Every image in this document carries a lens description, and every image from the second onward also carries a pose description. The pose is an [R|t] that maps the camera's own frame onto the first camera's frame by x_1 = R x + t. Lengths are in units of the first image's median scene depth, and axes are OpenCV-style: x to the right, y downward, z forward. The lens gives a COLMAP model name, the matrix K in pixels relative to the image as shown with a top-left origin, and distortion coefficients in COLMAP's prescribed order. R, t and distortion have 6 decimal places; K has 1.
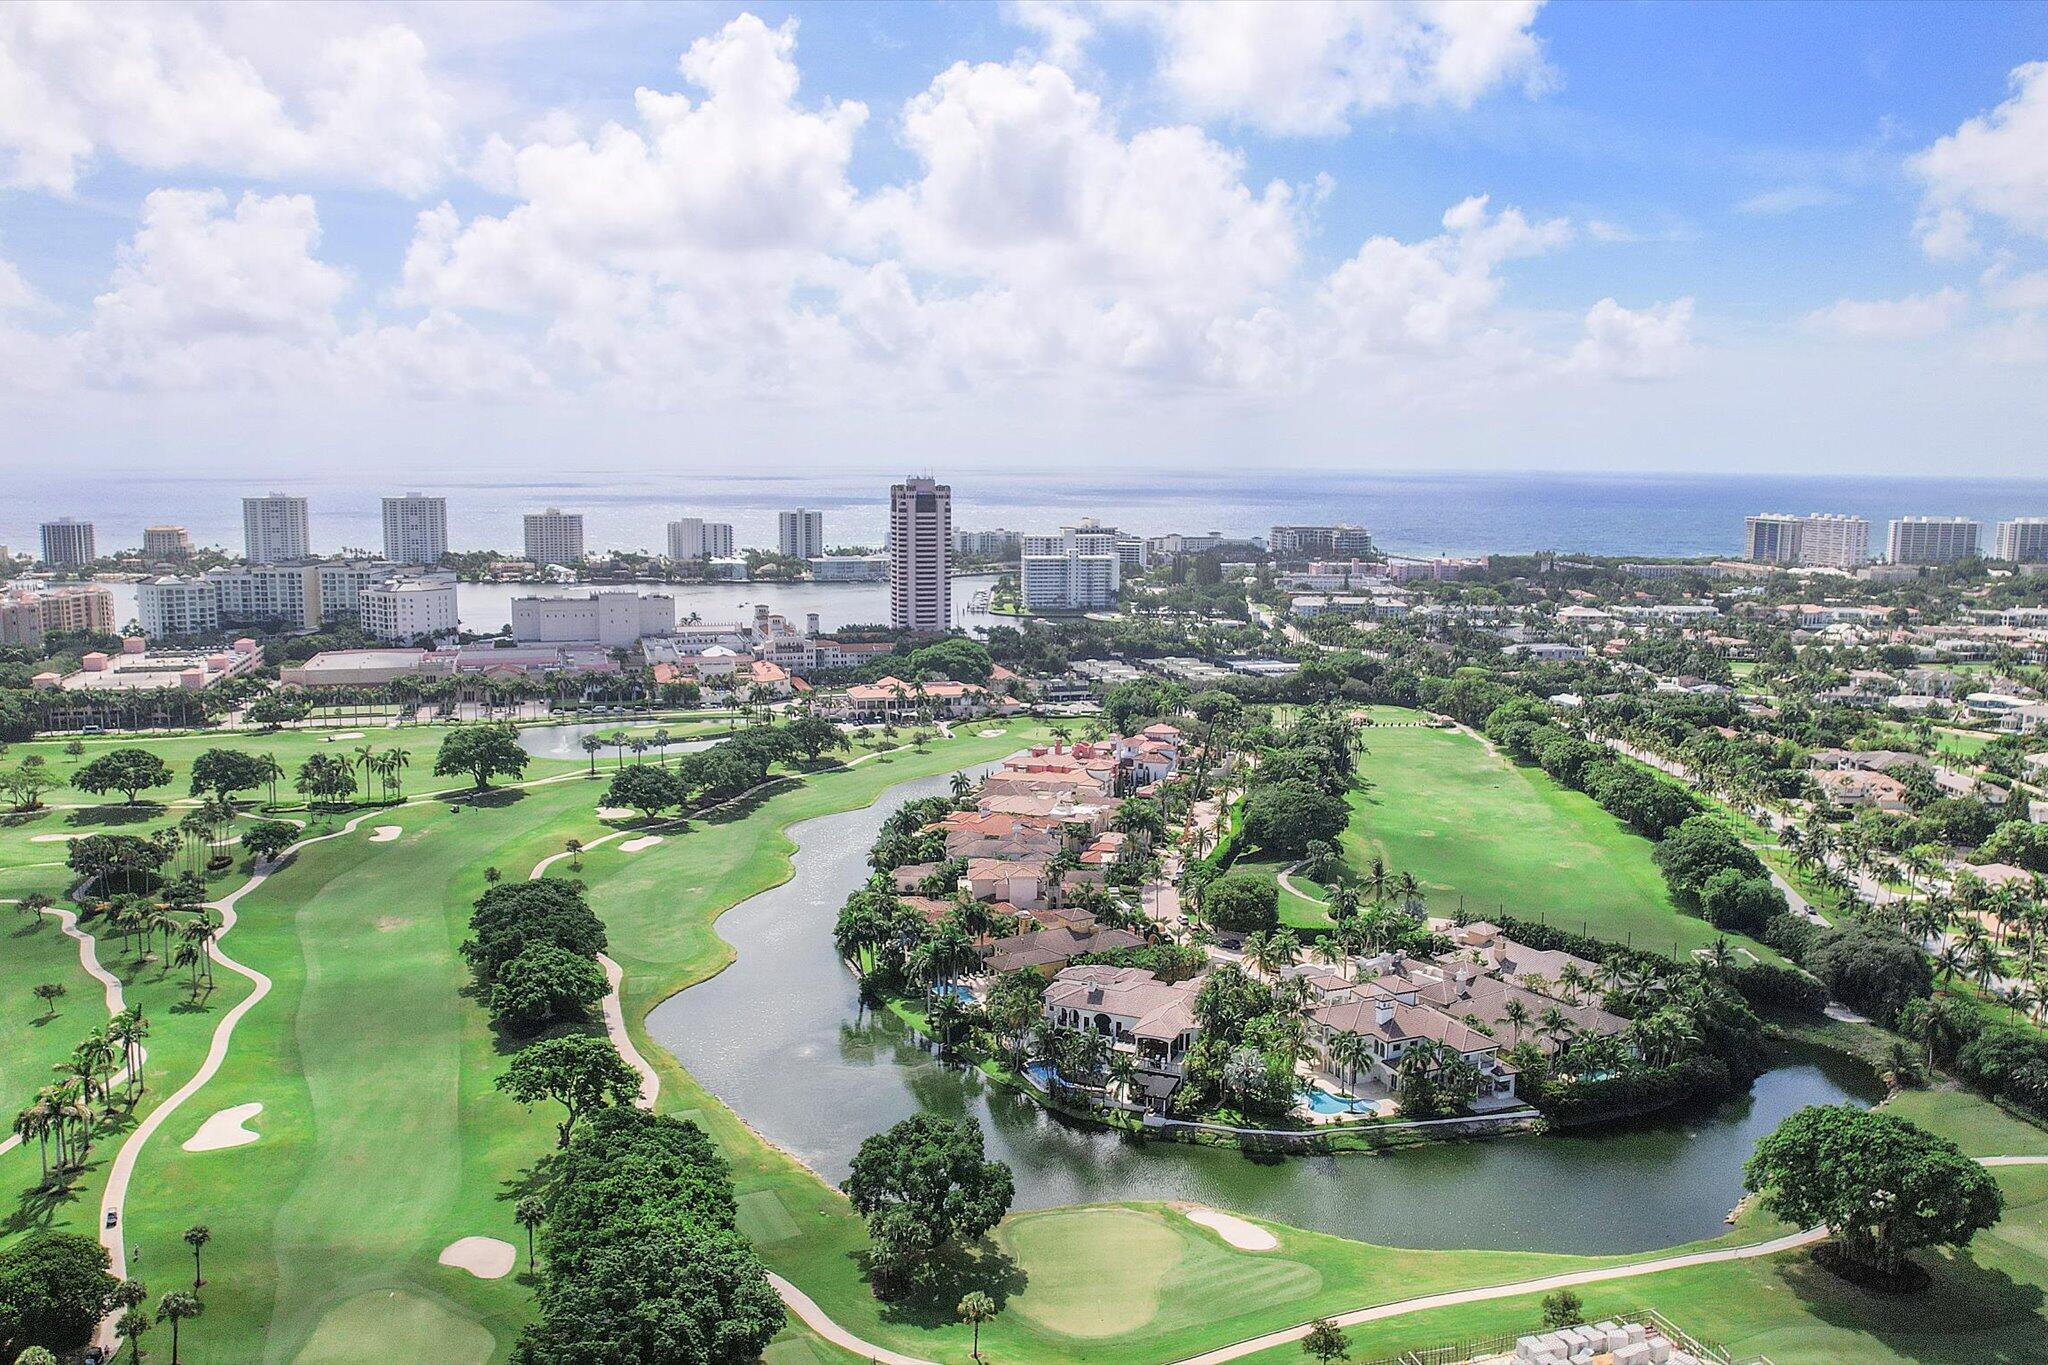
lens RADIAL K [[1577.0, 0, 1024.0], [0, 1577.0, 682.5], [0, 0, 1]] dist [-0.003804, 0.002312]
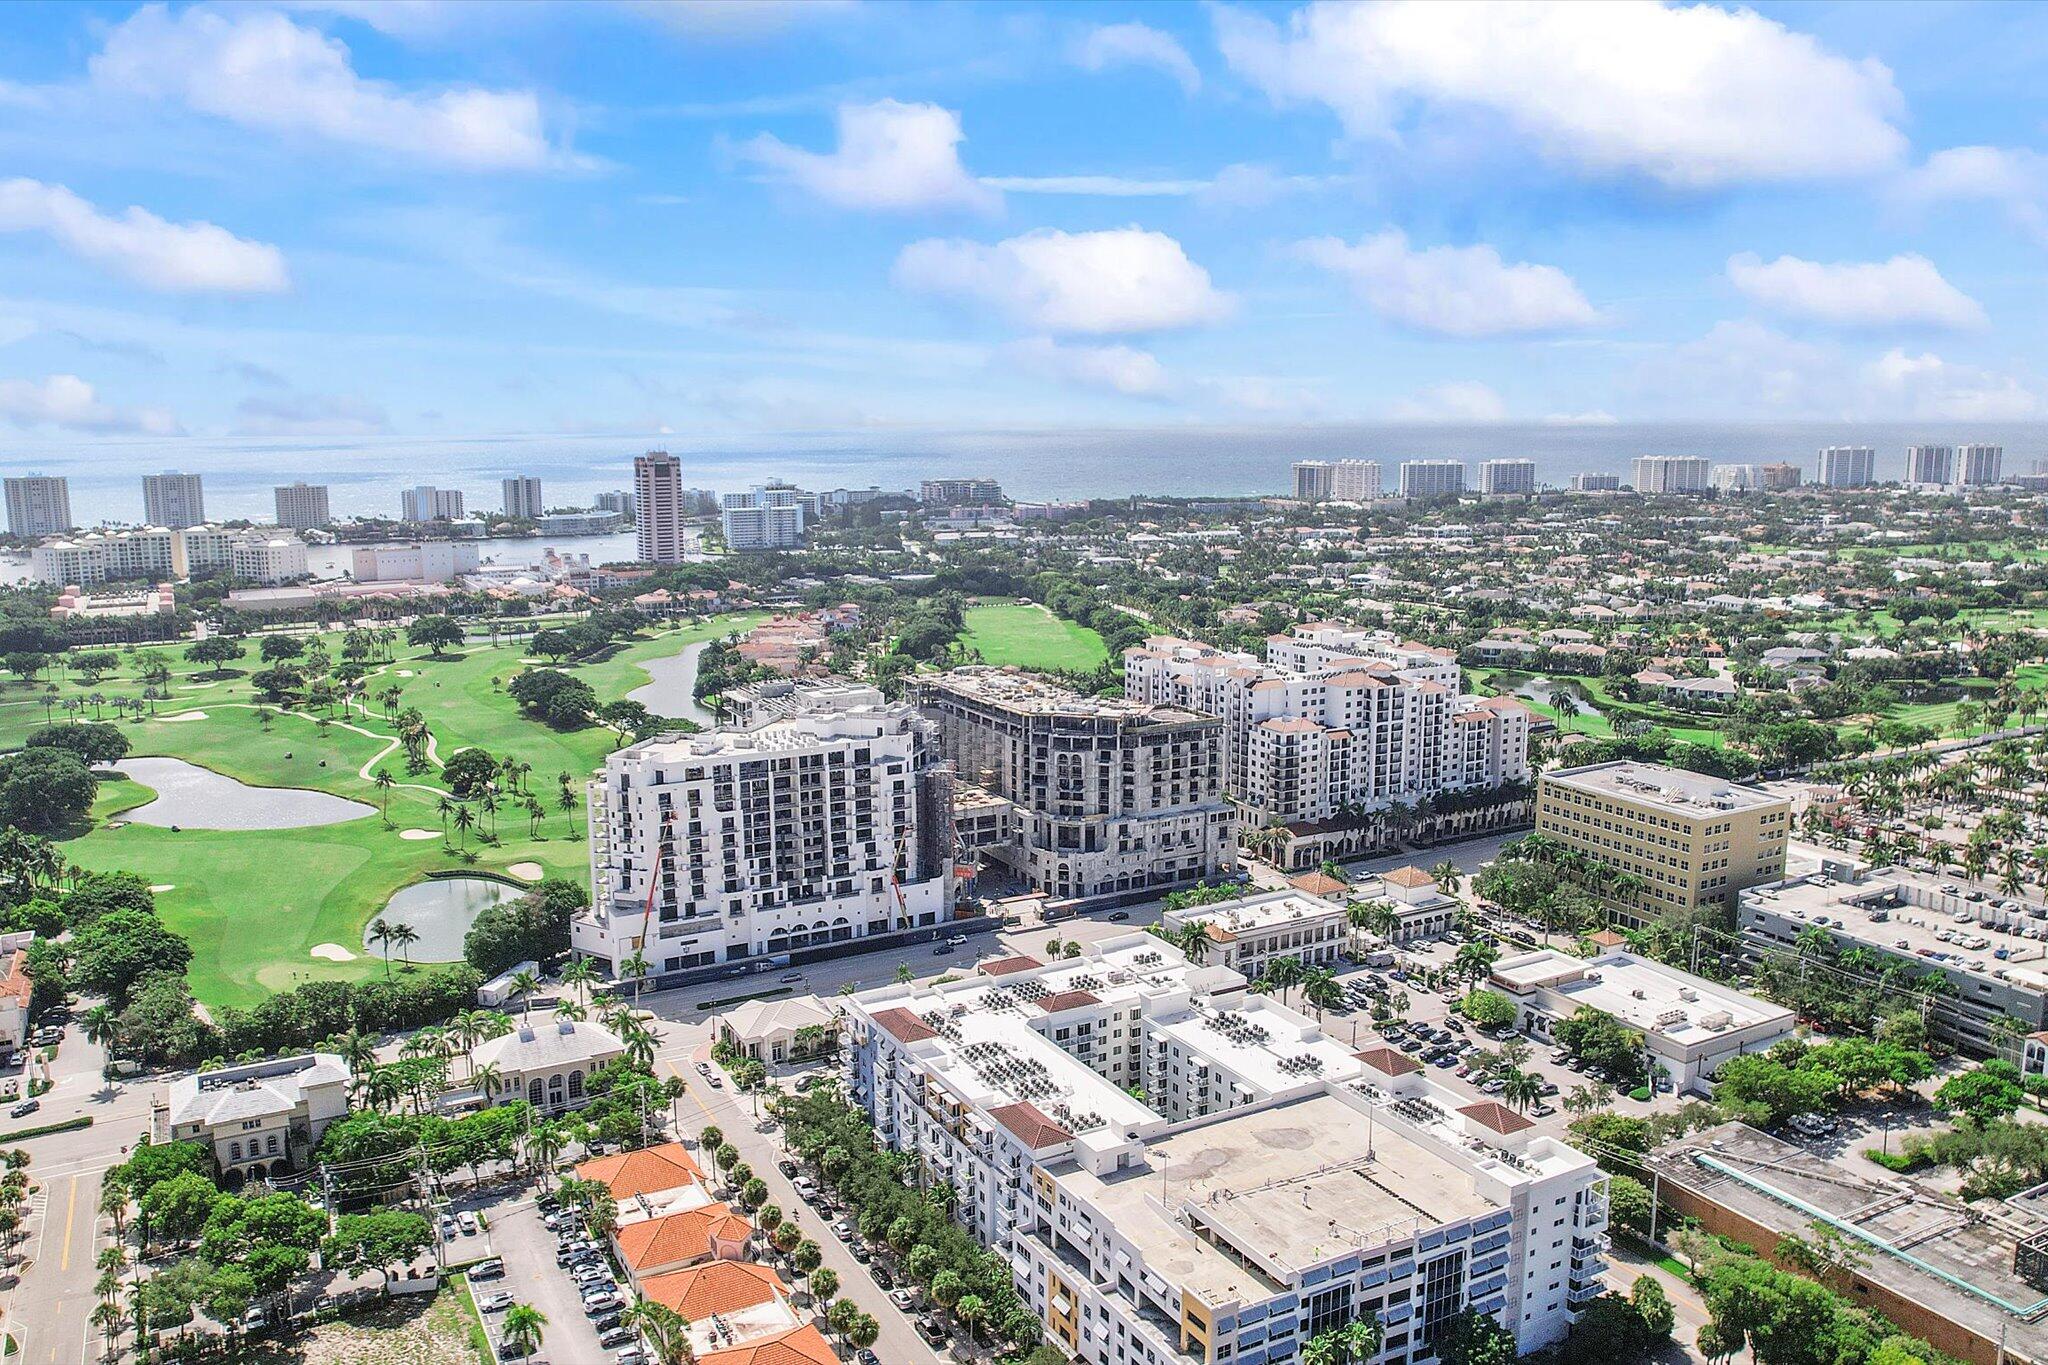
lens RADIAL K [[1577.0, 0, 1024.0], [0, 1577.0, 682.5], [0, 0, 1]] dist [-0.003804, 0.002312]
pose [[0.976715, -0.051938, 0.208158, -0.038985], [0.046114, 0.998400, 0.032735, 0.030430], [-0.209525, -0.022374, 0.977547, -0.312041]]
